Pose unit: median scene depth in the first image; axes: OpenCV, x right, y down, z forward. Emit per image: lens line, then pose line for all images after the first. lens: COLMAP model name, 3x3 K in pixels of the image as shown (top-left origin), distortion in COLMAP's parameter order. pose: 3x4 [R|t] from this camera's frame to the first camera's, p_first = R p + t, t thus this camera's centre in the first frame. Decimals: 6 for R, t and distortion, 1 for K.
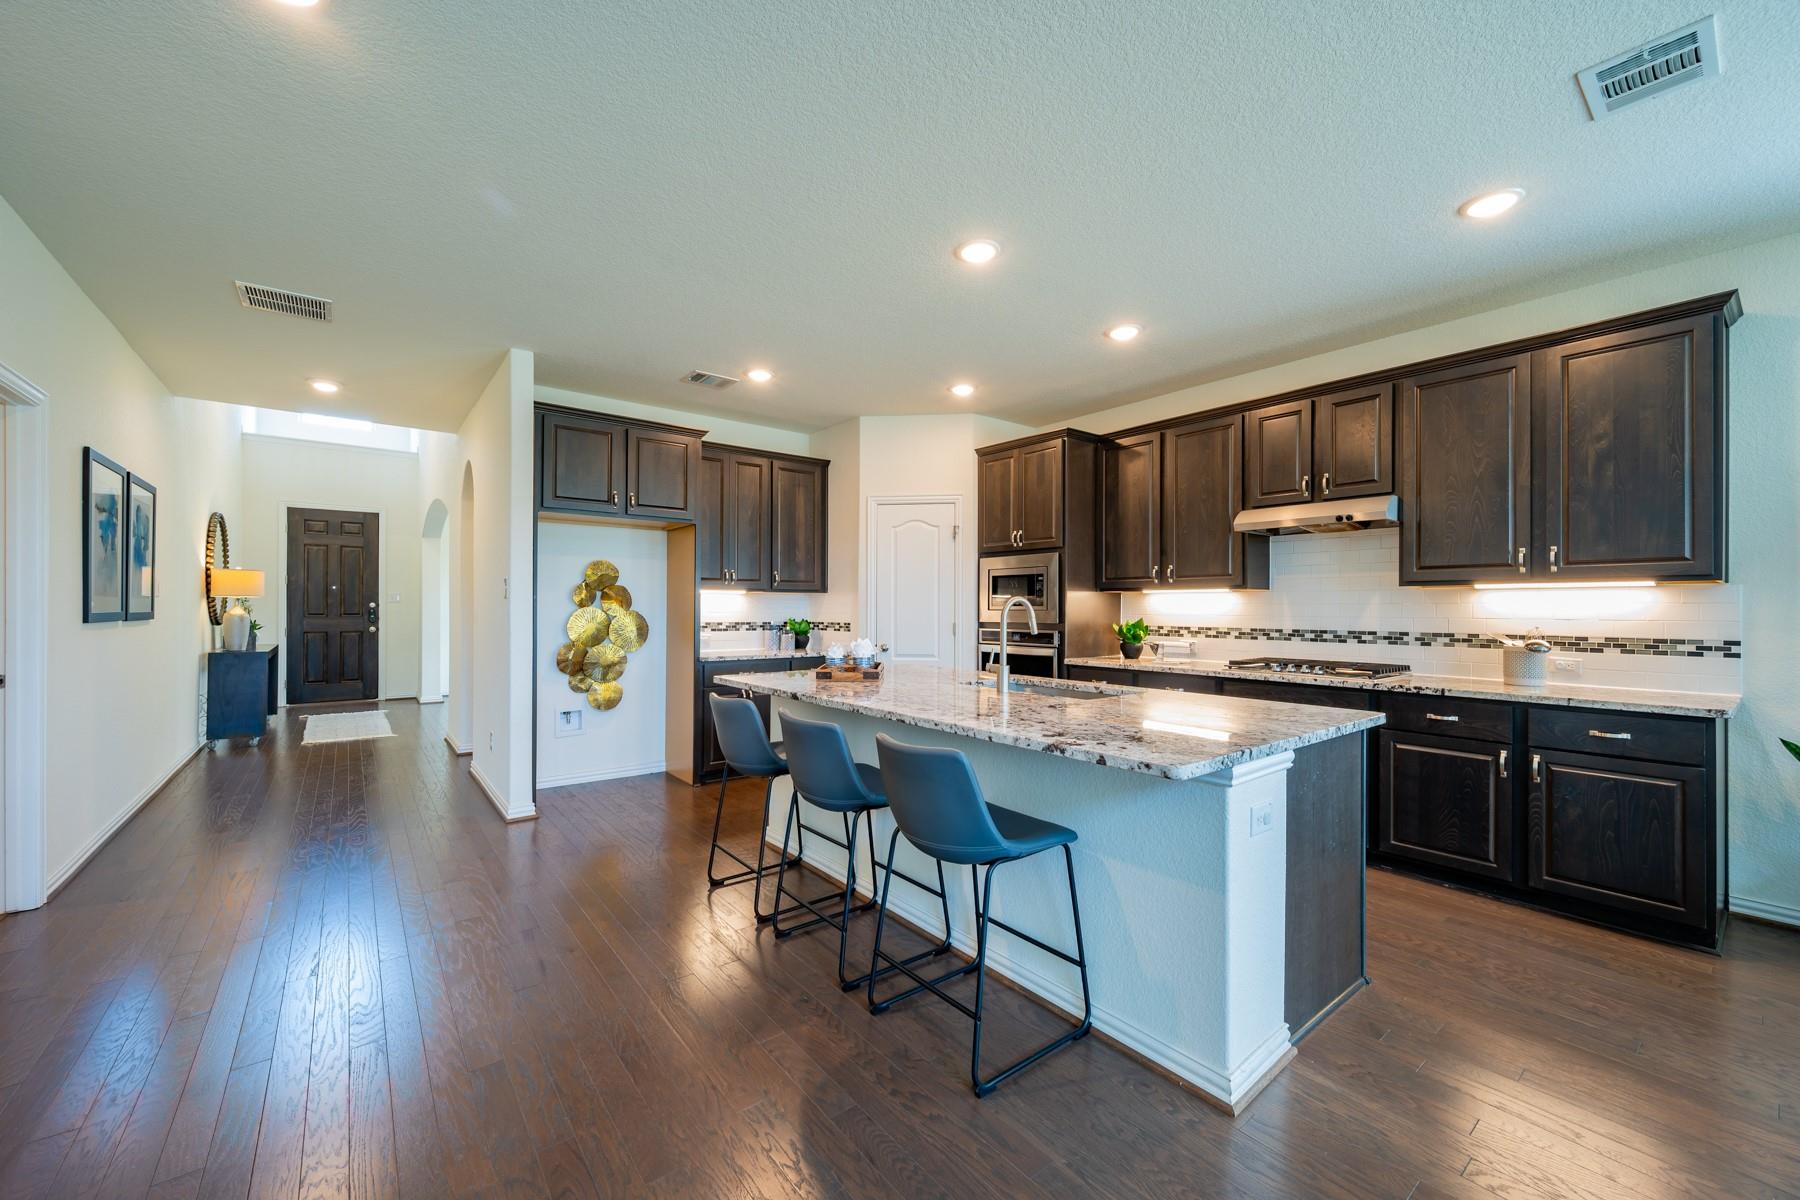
lens RADIAL K [[699.5, 0, 900.6], [0, 699.5, 602.7], [0, 0, 1]] dist [0.000928, 0.000688]
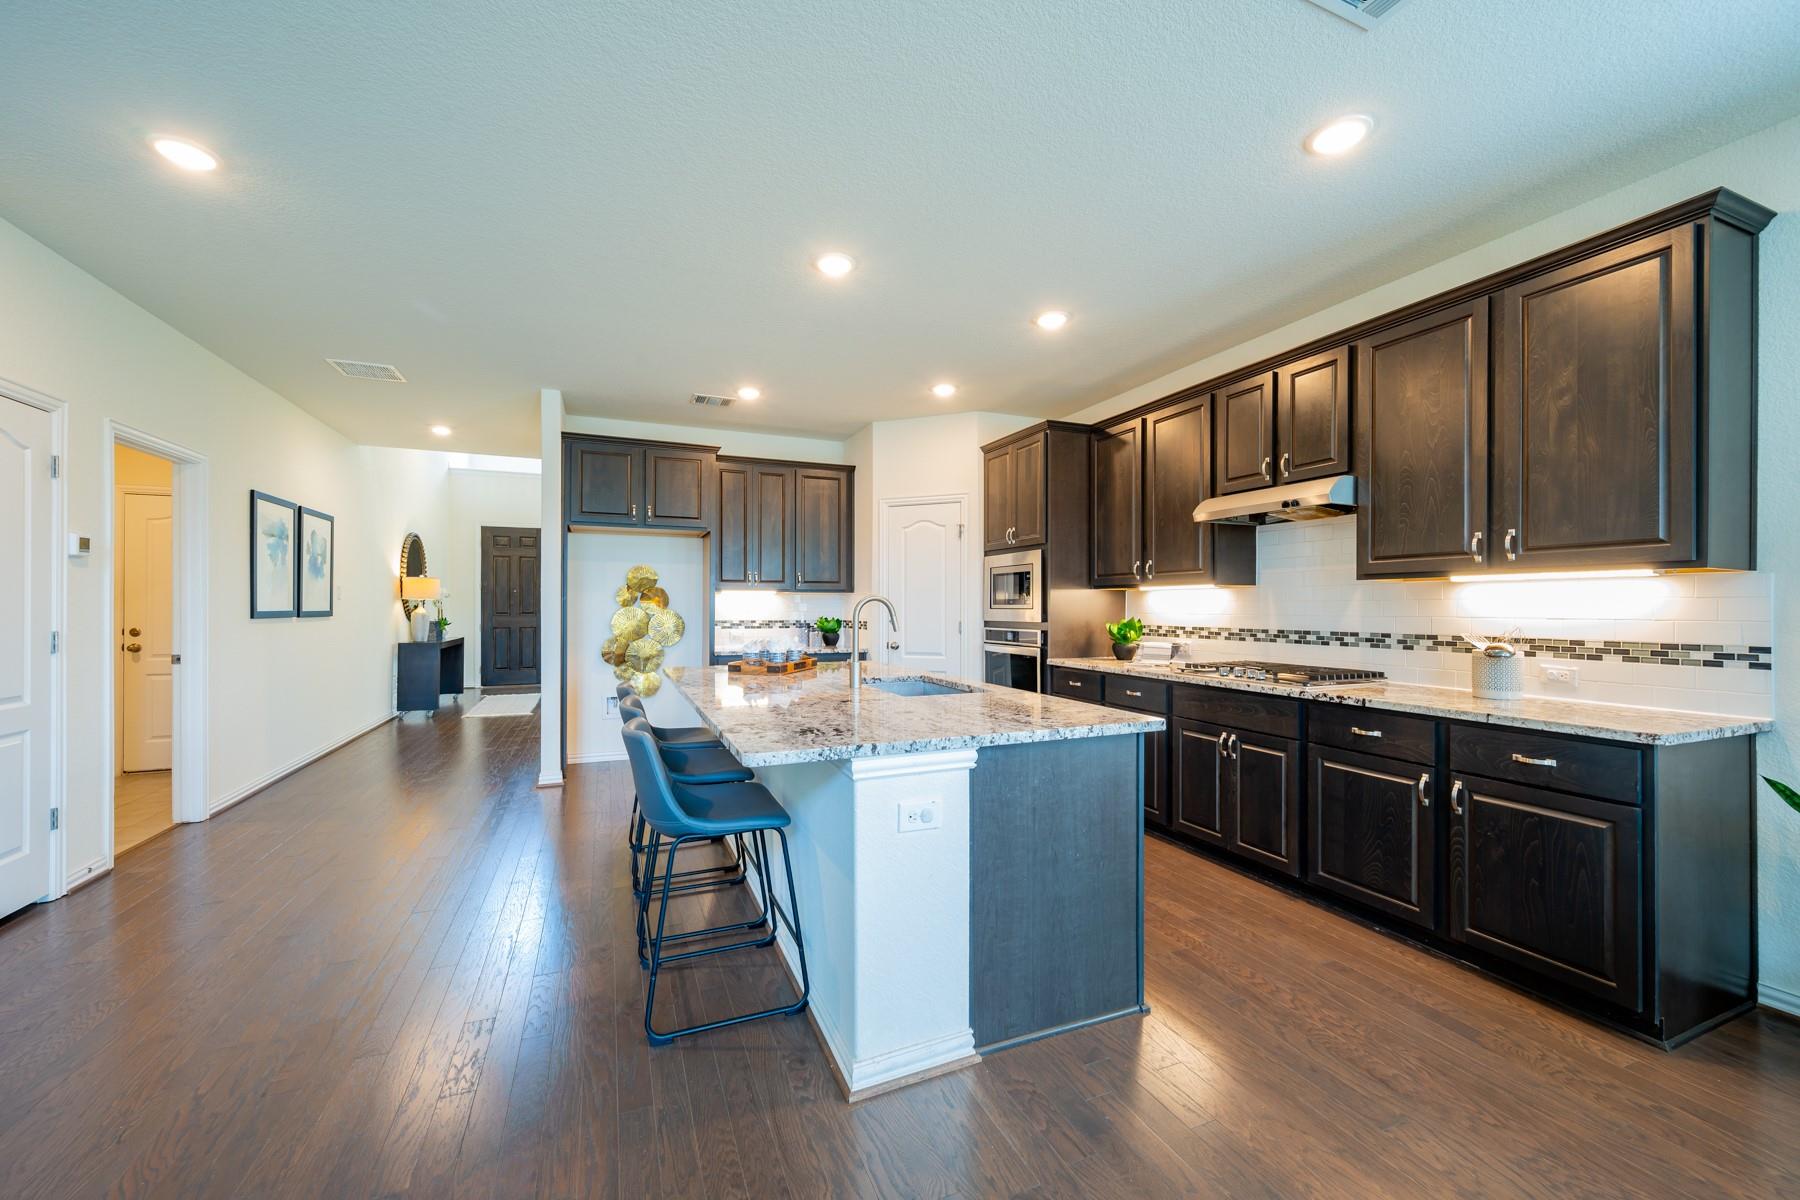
lens RADIAL K [[699.5, 0, 898.9], [0, 699.5, 602.5], [0, 0, 1]] dist [0.000928, 0.000688]
pose [[0.964025, -0.003390, -0.265790, 0.352473], [0.003119, 0.999994, -0.001438, 0.003229], [0.265793, 0.000557, 0.964030, 0.015437]]
